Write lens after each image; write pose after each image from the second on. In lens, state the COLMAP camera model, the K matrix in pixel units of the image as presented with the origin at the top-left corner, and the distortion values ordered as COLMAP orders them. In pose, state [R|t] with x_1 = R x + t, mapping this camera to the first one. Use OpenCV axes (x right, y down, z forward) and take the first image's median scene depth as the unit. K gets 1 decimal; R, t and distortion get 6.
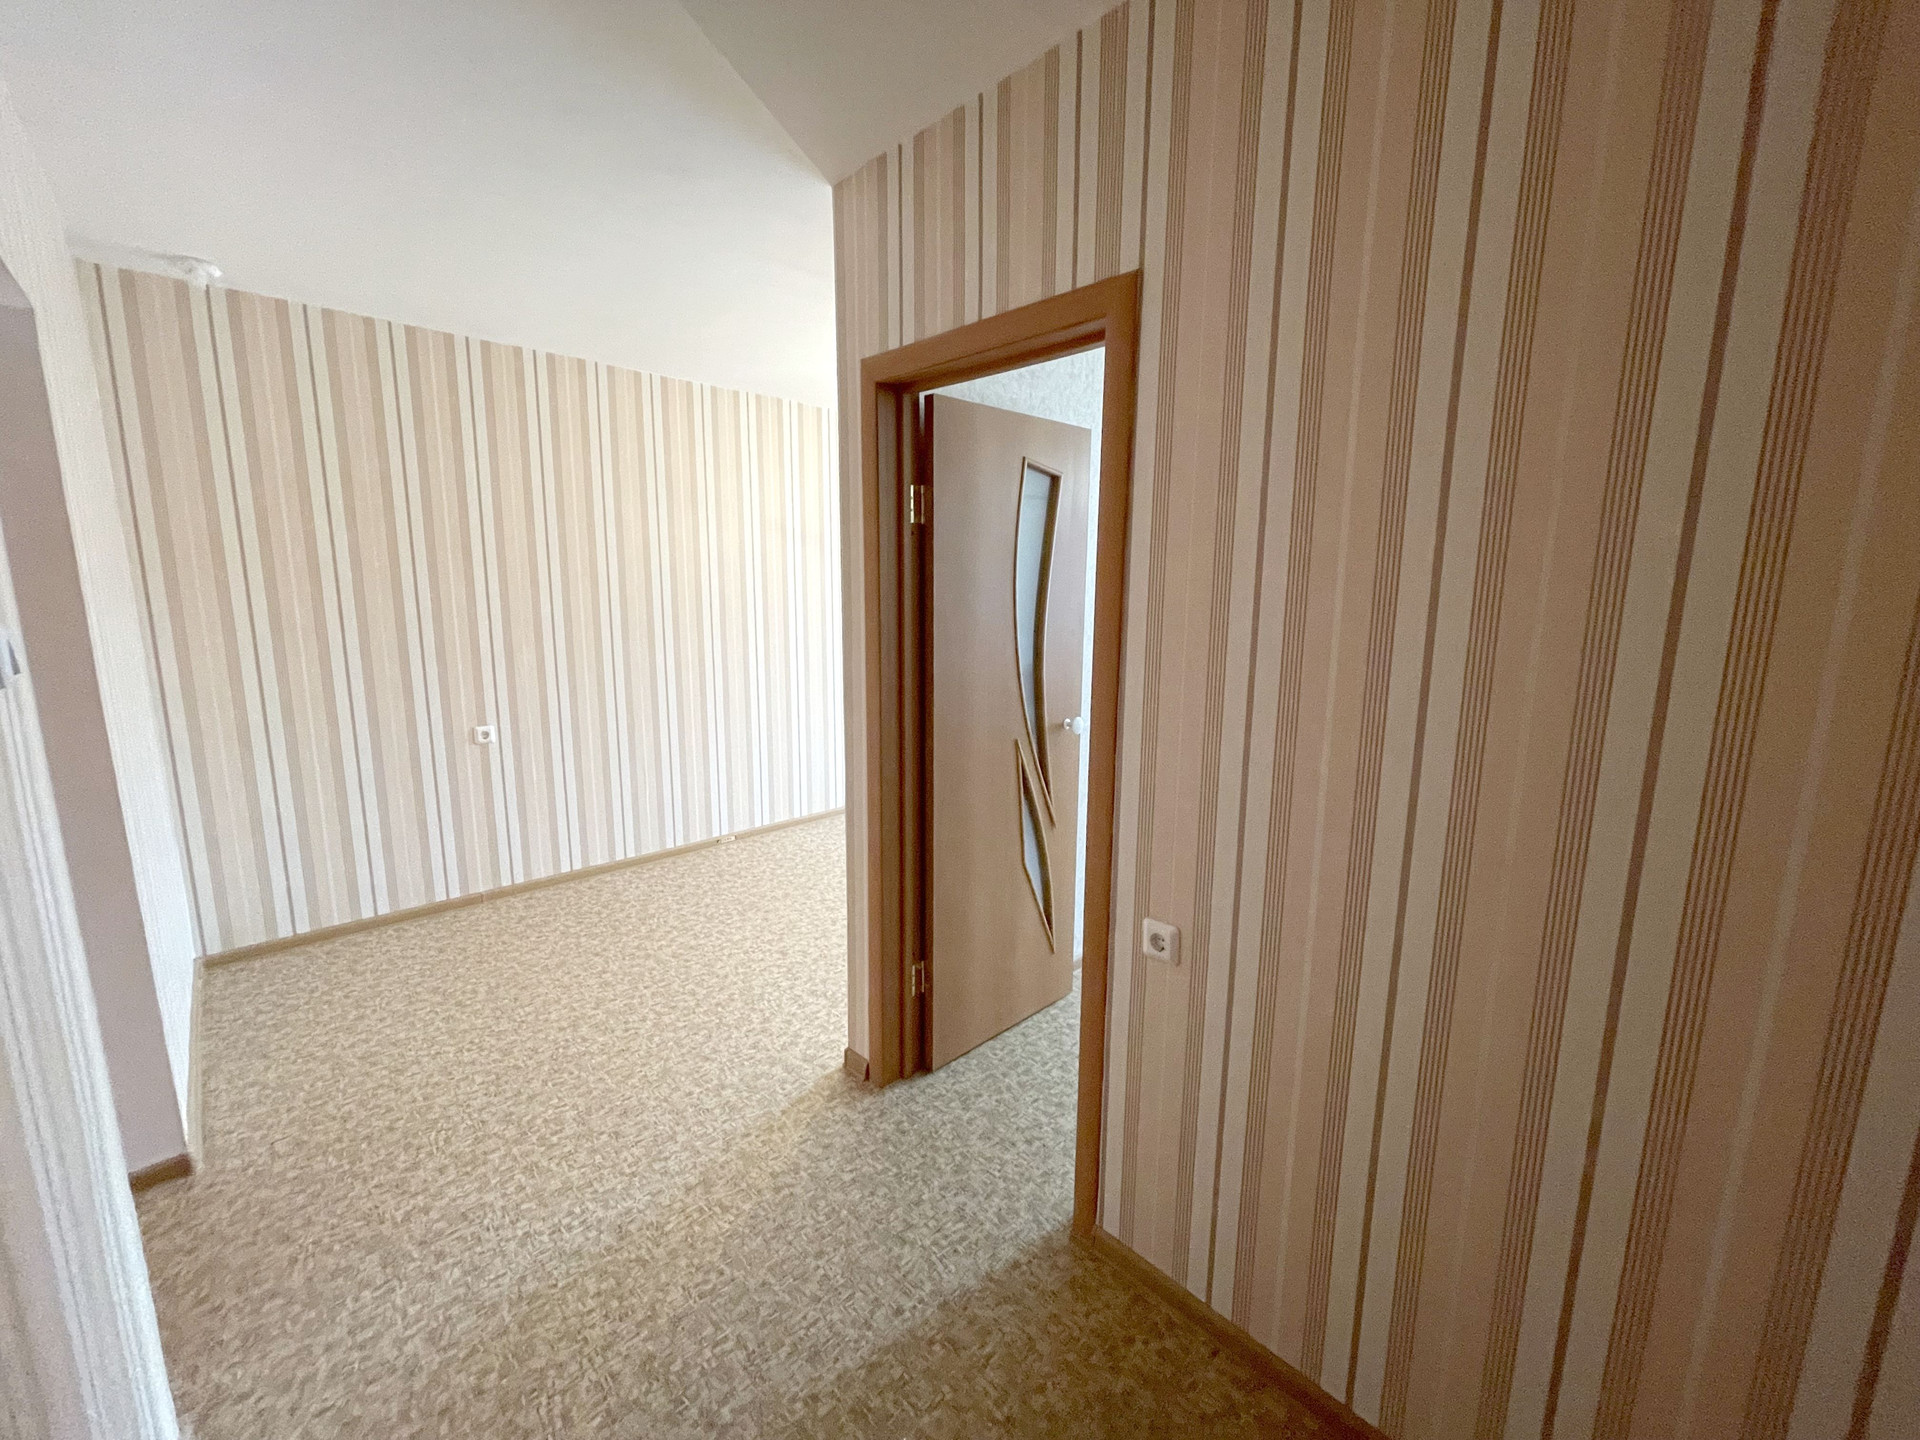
lens RADIAL K [[775.5, 0, 955.2], [0, 775.5, 715.4], [0, 0, 1]] dist [-0.015042, 0.009816]
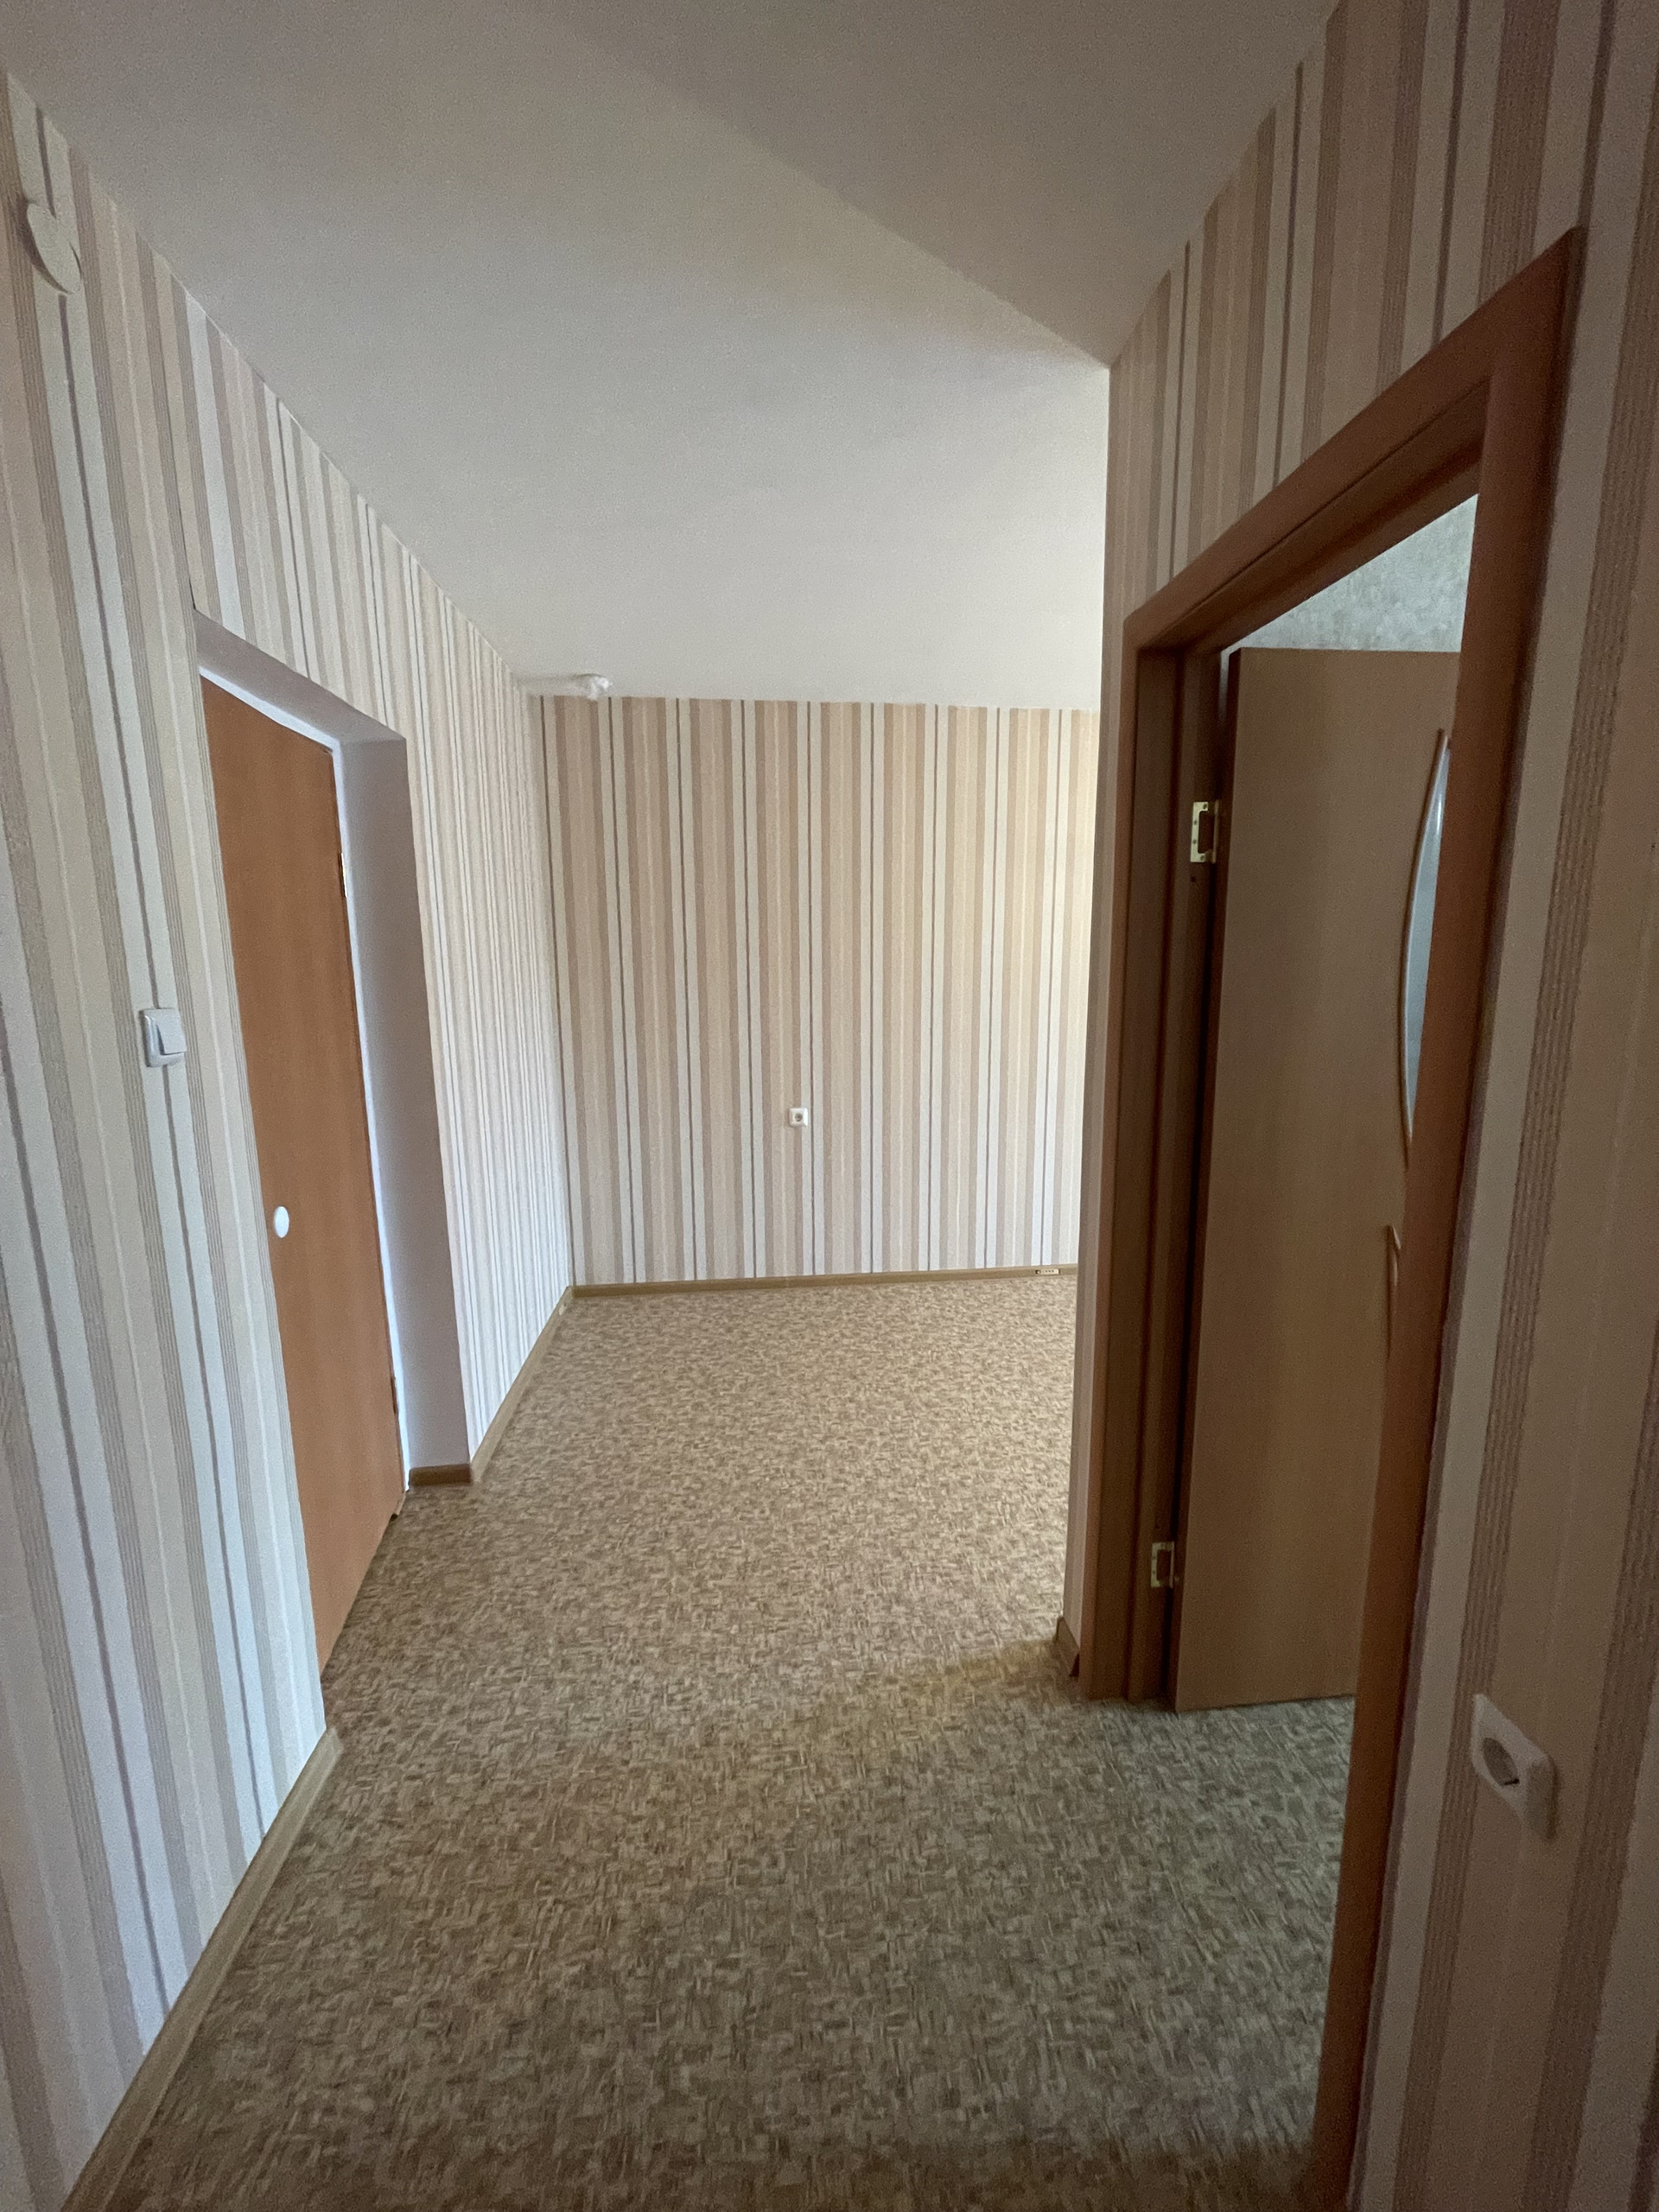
lens RADIAL K [[893.4, 0, 829.5], [0, 893.4, 1106.0], [0, 0, 1]] dist [-0.015042, 0.009816]
pose [[0.789770, 0.090833, -0.606641, 0.173736], [-0.089621, 0.995450, 0.032375, -0.050415], [0.606821, 0.028799, 0.794317, 0.257244]]
